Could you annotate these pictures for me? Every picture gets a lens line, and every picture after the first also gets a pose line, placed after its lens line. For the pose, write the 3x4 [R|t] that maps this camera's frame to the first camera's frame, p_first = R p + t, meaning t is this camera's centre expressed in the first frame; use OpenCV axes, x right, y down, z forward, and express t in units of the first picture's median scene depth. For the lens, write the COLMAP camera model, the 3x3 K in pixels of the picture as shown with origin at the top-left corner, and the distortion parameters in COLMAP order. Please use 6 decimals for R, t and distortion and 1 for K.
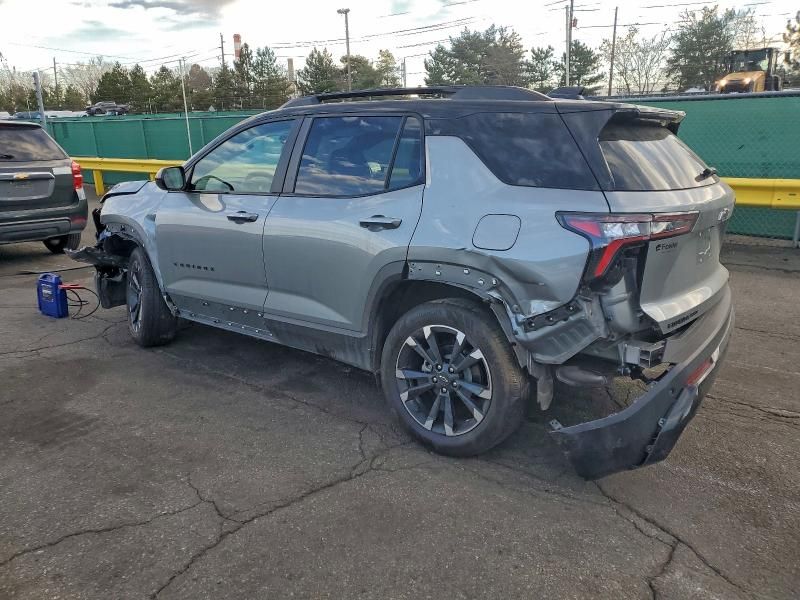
lens RADIAL K [[657.0, 0, 400.0], [0, 657.0, 300.0], [0, 0, 1]] dist [0.009085, 0.047265]
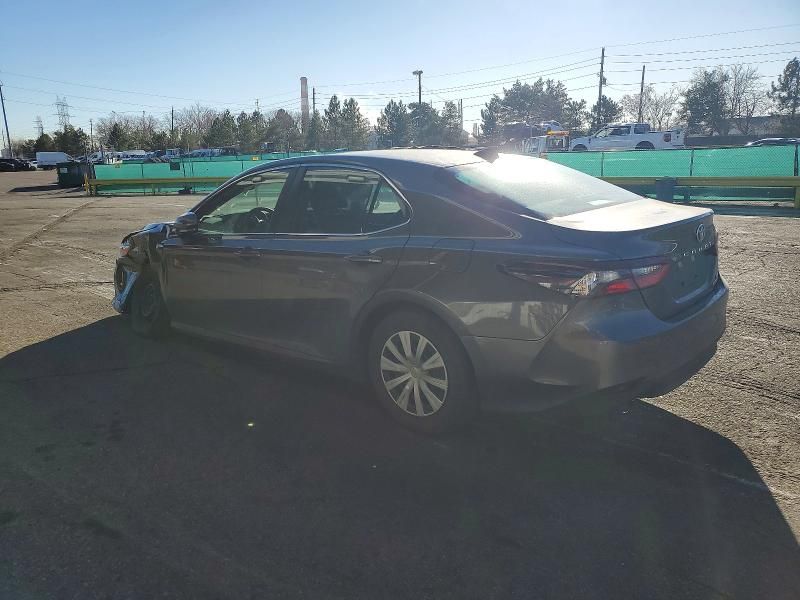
lens RADIAL K [[665.5, 0, 381.3], [0, 665.5, 299.4], [0, 0, 1]] dist [0.016447, 0.081117]
pose [[0.994108, 0.026868, -0.105016, -0.008775], [-0.032603, 0.998047, -0.053284, 0.066148], [0.103379, 0.056393, 0.993042, -0.251869]]
